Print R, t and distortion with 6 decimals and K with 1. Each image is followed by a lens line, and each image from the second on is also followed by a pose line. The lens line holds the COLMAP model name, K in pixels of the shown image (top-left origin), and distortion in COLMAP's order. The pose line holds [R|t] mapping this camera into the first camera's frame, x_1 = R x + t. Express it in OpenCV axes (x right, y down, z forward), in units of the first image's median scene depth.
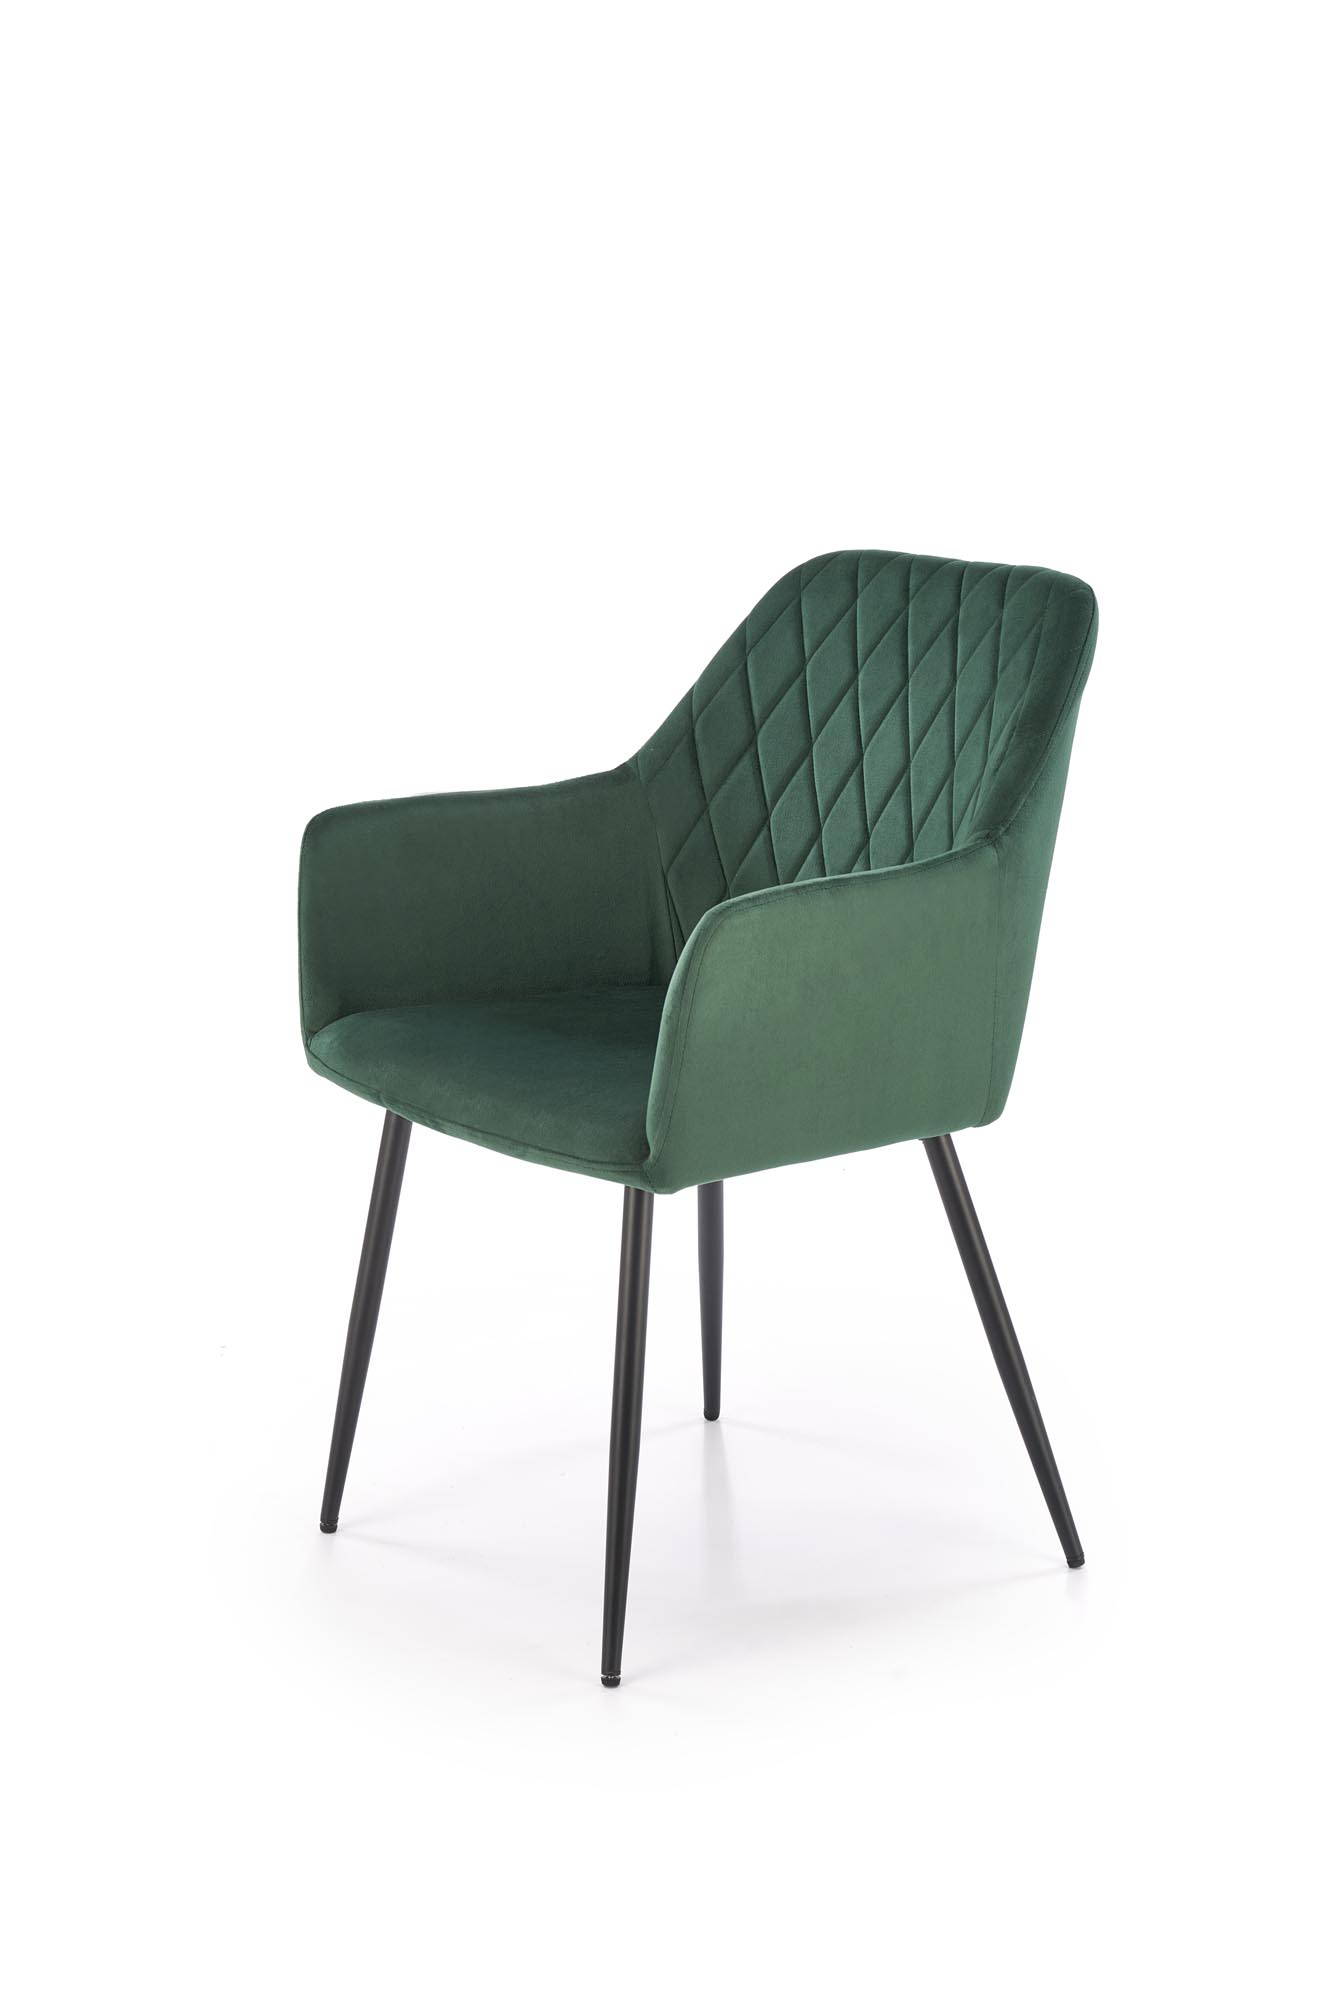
lens RADIAL K [[4051.0, 0, 668.5], [0, 4051.0, 1001.7], [0, 0, 1]] dist [0.024456, 0.000000]
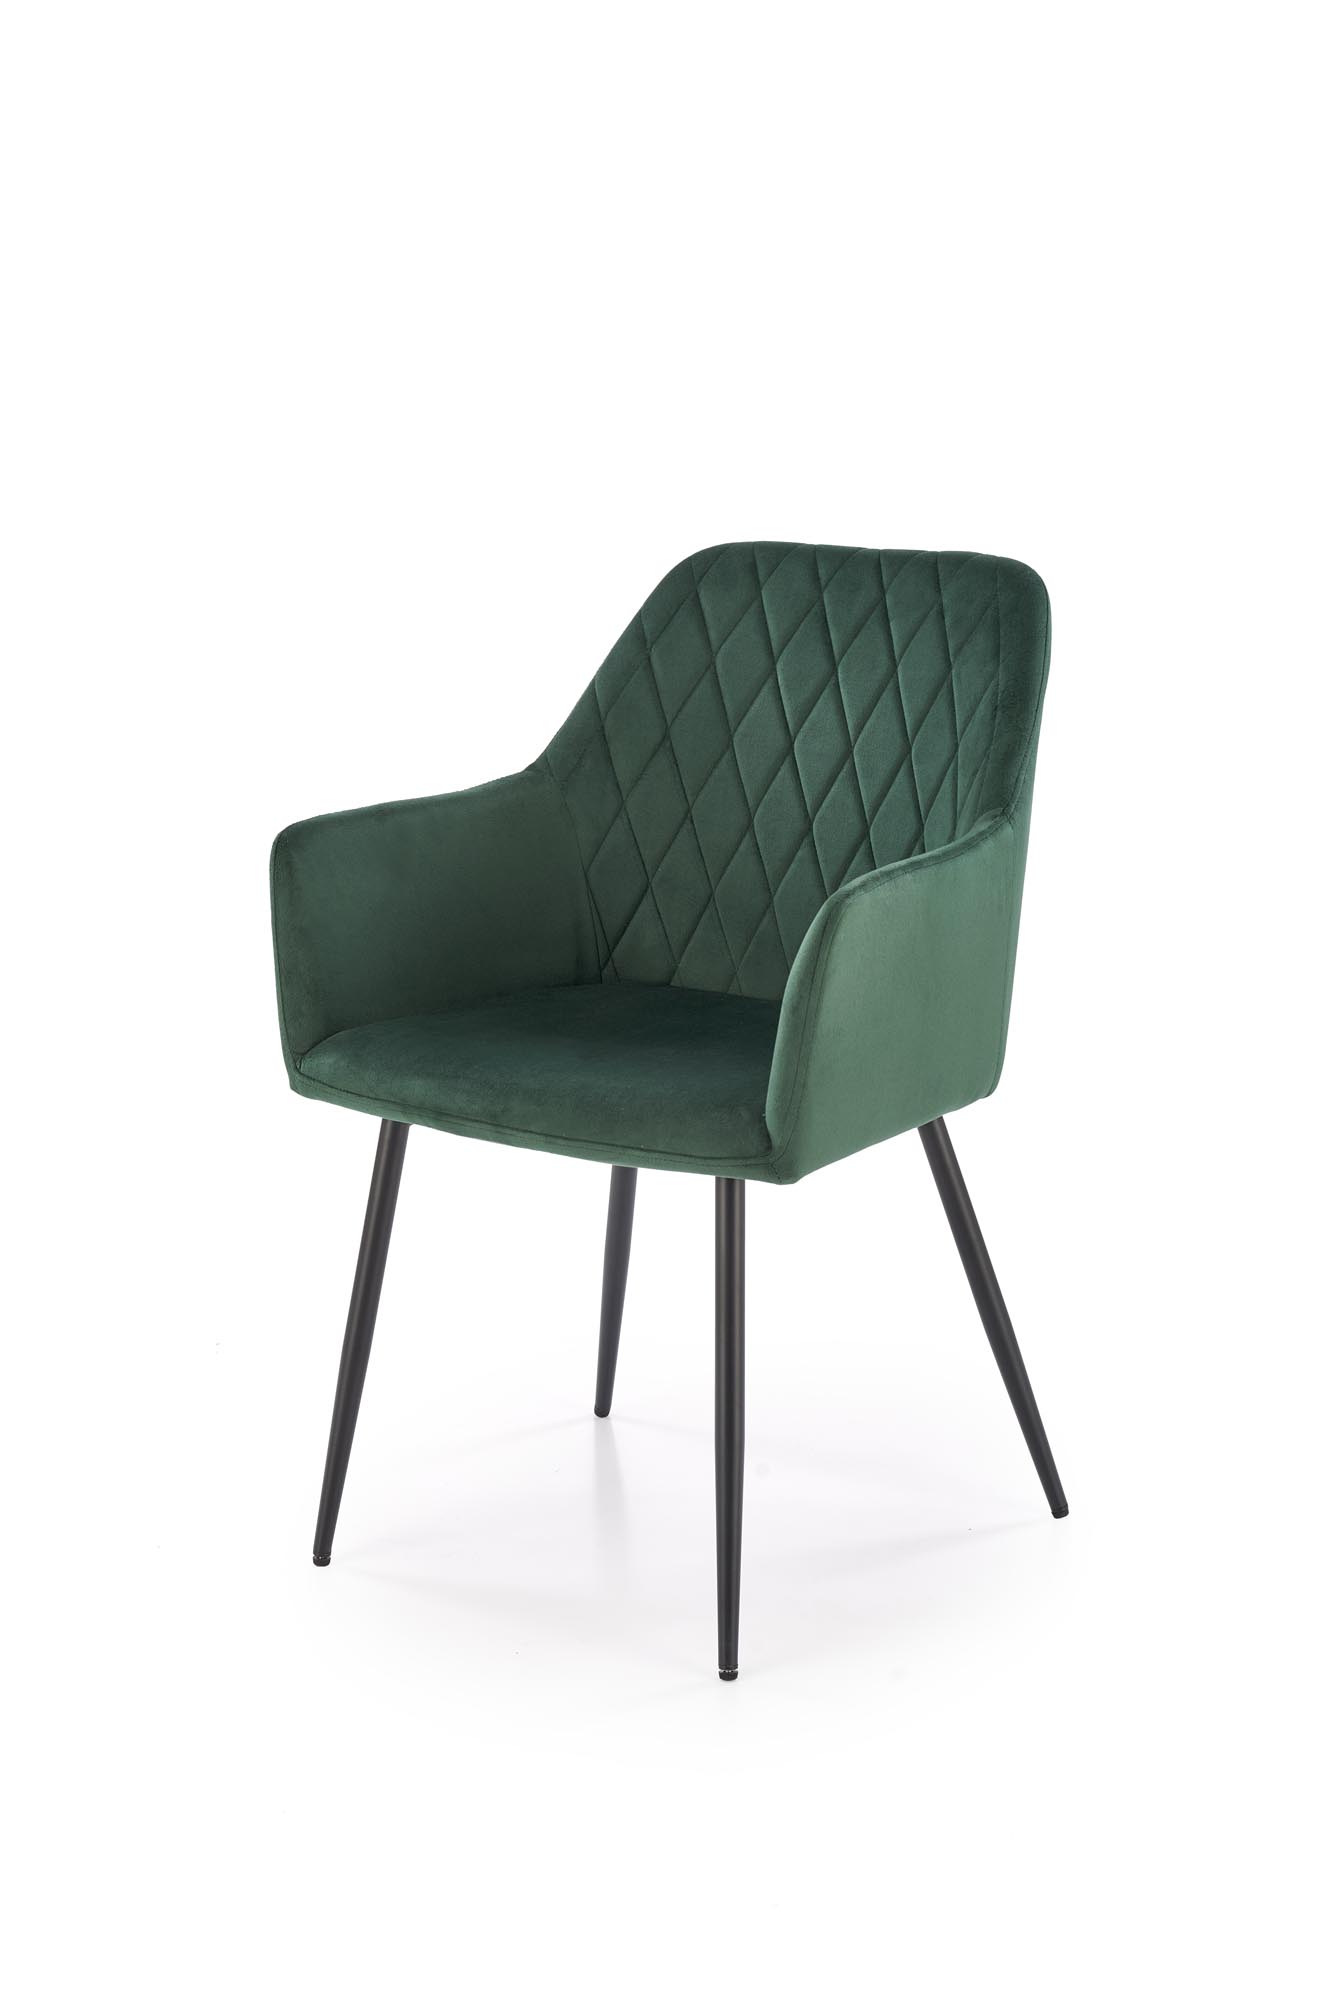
lens RADIAL K [[4051.0, 0, 663.6], [0, 4051.0, 1000.4], [0, 0, 1]] dist [0.024456, 0.000000]
pose [[0.953769, -0.067129, 0.292949, -0.283094], [0.067039, 0.997697, 0.010357, -0.009324], [-0.292970, 0.009761, 0.956072, 0.040246]]
